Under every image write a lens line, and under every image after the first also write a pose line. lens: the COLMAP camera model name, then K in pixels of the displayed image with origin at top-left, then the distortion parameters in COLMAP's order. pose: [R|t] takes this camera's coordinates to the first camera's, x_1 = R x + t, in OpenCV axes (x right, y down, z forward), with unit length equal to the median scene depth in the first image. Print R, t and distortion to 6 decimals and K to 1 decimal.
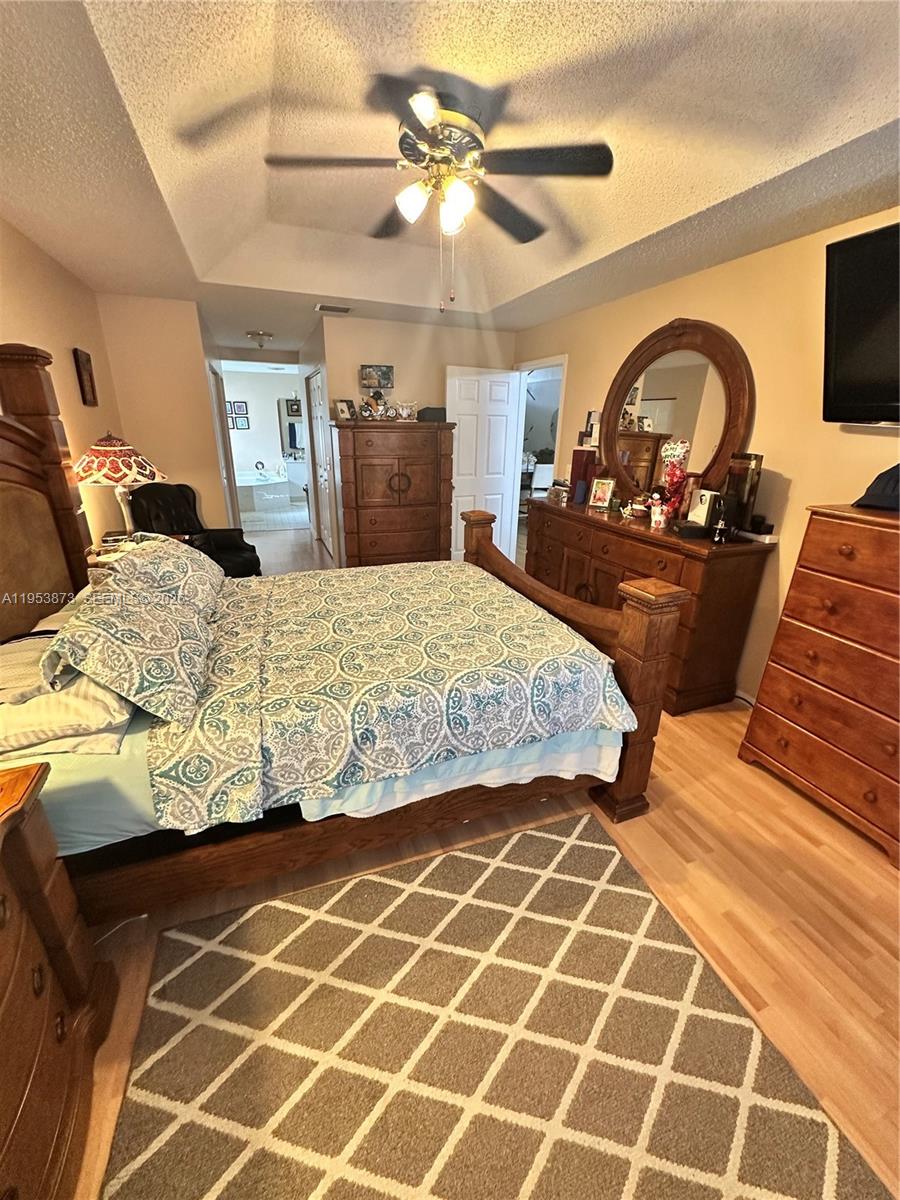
lens RADIAL K [[480.0, 0, 452.1], [0, 480.0, 599.9], [0, 0, 1]] dist [-0.006739, 0.001754]
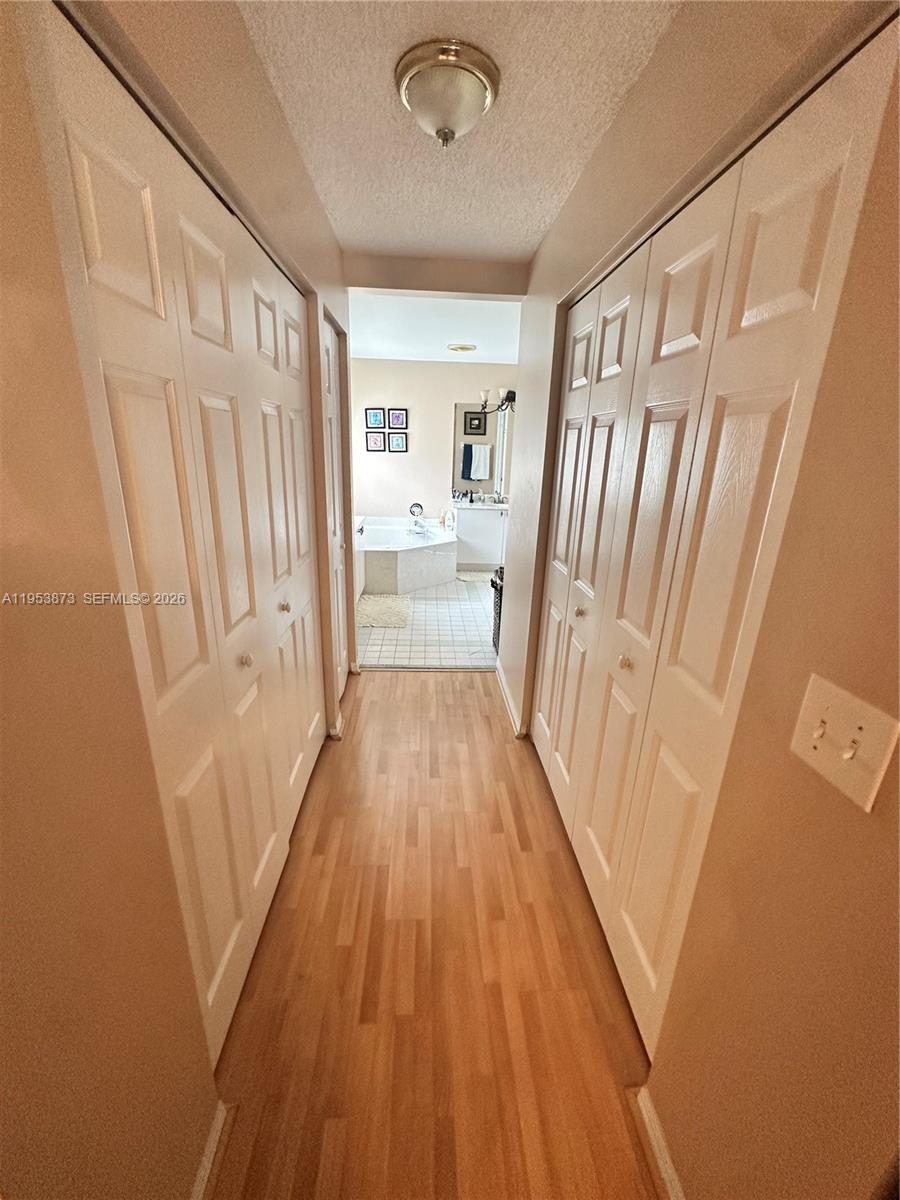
lens RADIAL K [[480.0, 0, 452.1], [0, 480.0, 599.9], [0, 0, 1]] dist [-0.006739, 0.001754]
pose [[0.950152, 0.108324, -0.292366, -0.157621], [-0.121199, 0.992282, -0.026233, -0.149607], [0.287268, 0.060359, 0.955947, 0.413243]]
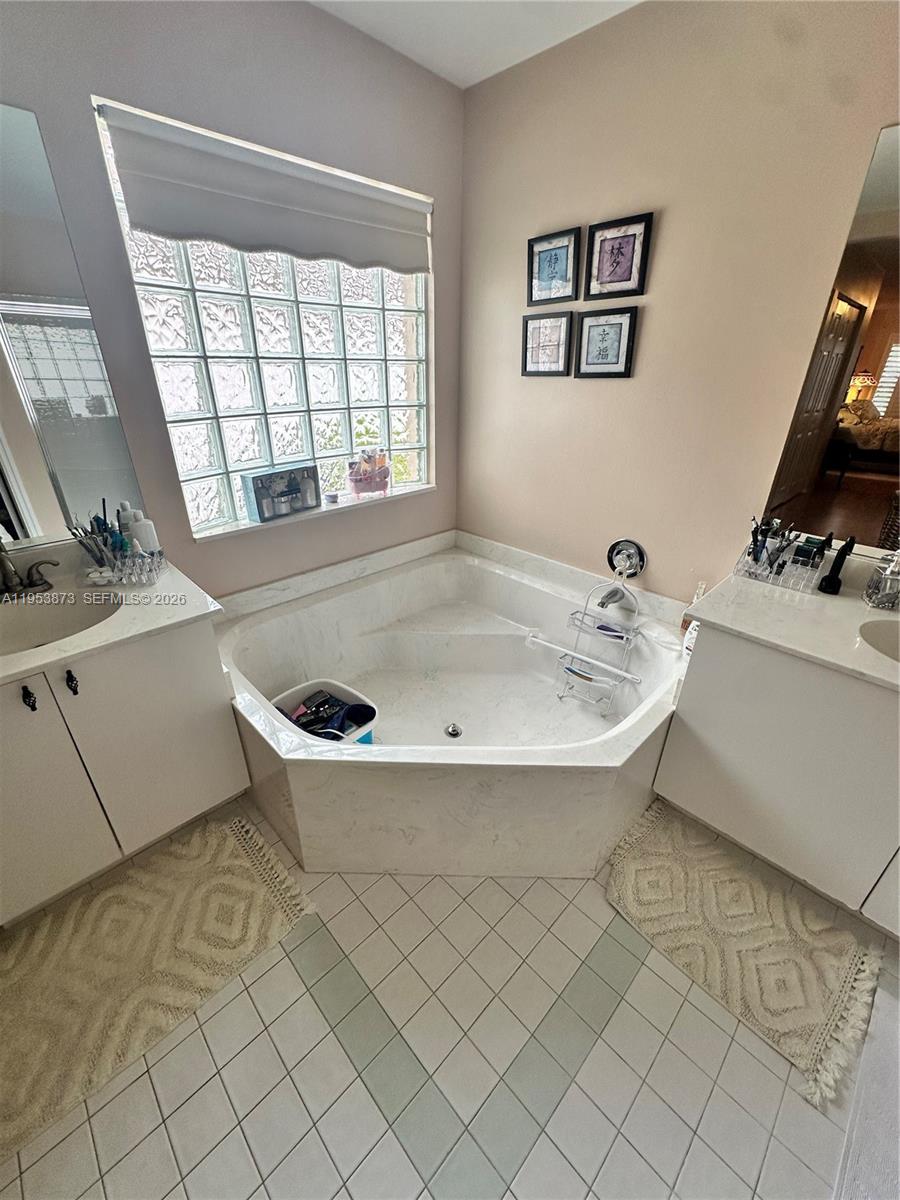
lens RADIAL K [[481.2, 0, 450.0], [0, 481.2, 600.0], [0, 0, 1]] dist [-0.003219, 0.000059]
pose [[0.397723, 0.393458, -0.828859, -0.248166], [-0.320169, 0.906113, 0.276499, -0.294416], [0.859830, 0.155405, 0.486355, 0.826625]]
